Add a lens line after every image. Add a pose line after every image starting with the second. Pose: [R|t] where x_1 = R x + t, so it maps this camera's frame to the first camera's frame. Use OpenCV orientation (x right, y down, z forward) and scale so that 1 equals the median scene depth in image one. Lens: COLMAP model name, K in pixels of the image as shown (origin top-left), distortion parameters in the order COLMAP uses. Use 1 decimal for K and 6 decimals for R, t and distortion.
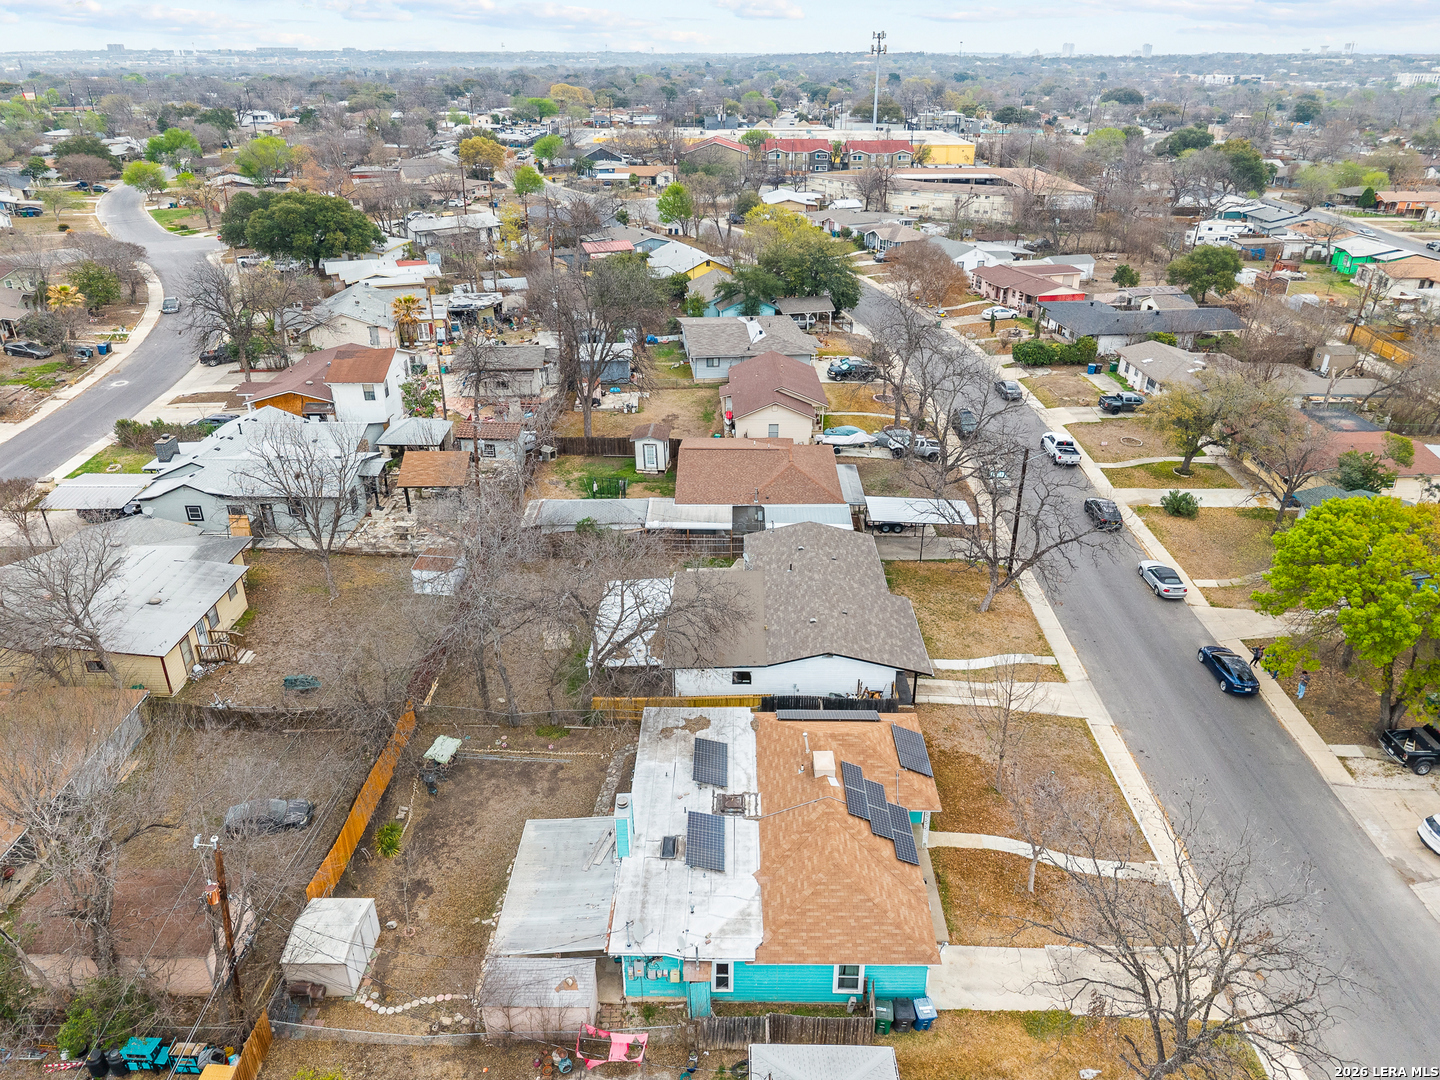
lens RADIAL K [[957.5, 0, 724.2], [0, 957.5, 539.9], [0, 0, 1]] dist [0.018743, -0.017033]
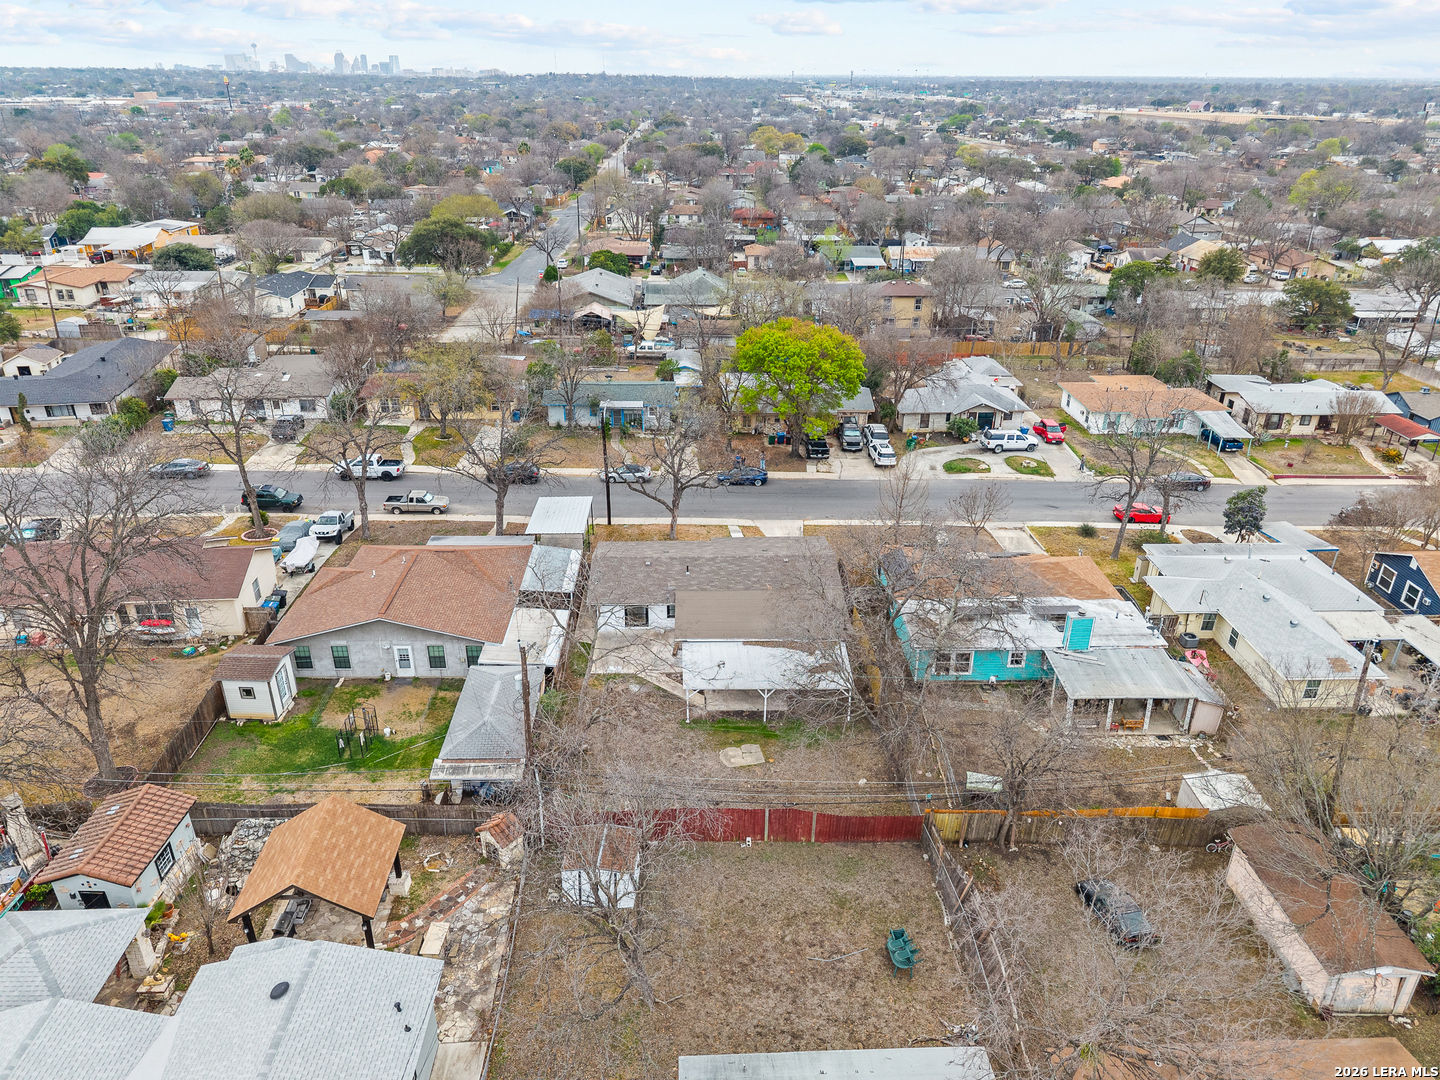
lens RADIAL K [[957.5, 0, 724.2], [0, 957.5, 539.9], [0, 0, 1]] dist [0.018743, -0.017033]
pose [[-0.046139, -0.436237, 0.898648, -0.876027], [0.442834, 0.797448, 0.409847, -0.417350], [-0.895416, 0.416862, 0.156387, 0.813733]]
